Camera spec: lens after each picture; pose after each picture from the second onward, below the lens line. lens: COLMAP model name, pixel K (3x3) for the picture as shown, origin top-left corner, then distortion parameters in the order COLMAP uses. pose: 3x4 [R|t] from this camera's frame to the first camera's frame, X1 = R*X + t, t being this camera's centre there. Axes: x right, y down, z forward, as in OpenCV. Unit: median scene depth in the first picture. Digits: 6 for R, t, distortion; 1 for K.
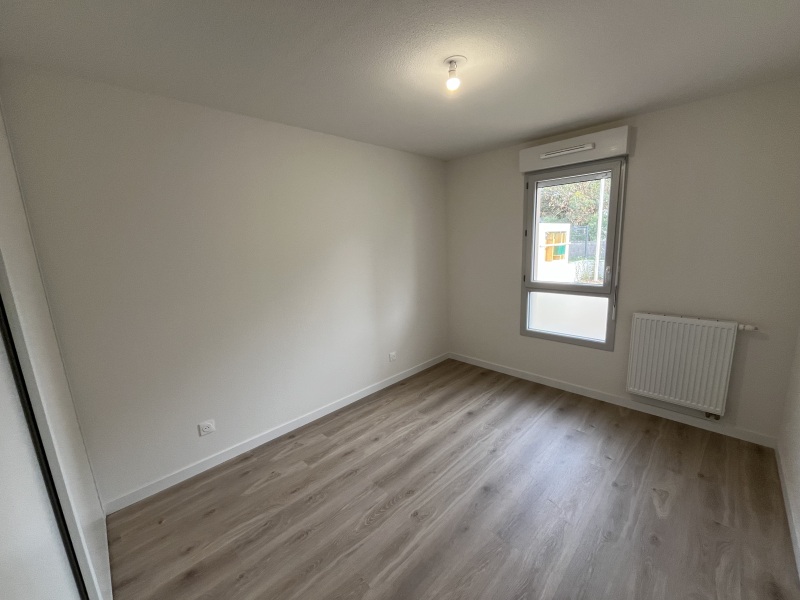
lens RADIAL K [[320.4, 0, 397.6], [0, 320.4, 303.3], [0, 0, 1]] dist [-0.000081, -0.000097]
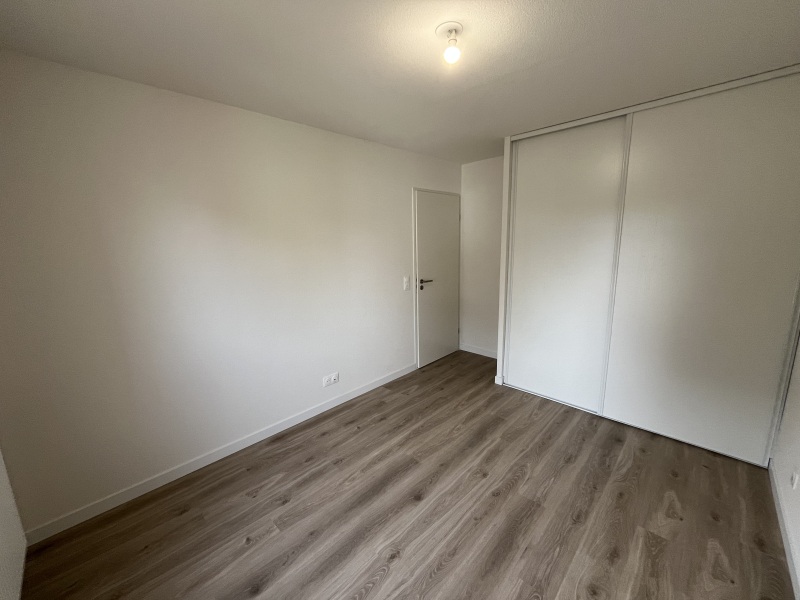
lens RADIAL K [[320.4, 0, 398.3], [0, 320.4, 299.0], [0, 0, 1]] dist [-0.000081, -0.000097]
pose [[-0.997769, 0.066174, -0.008779, 0.309956], [0.058346, 0.928421, 0.366919, -0.339928], [0.032431, 0.365589, -0.930211, 1.702804]]
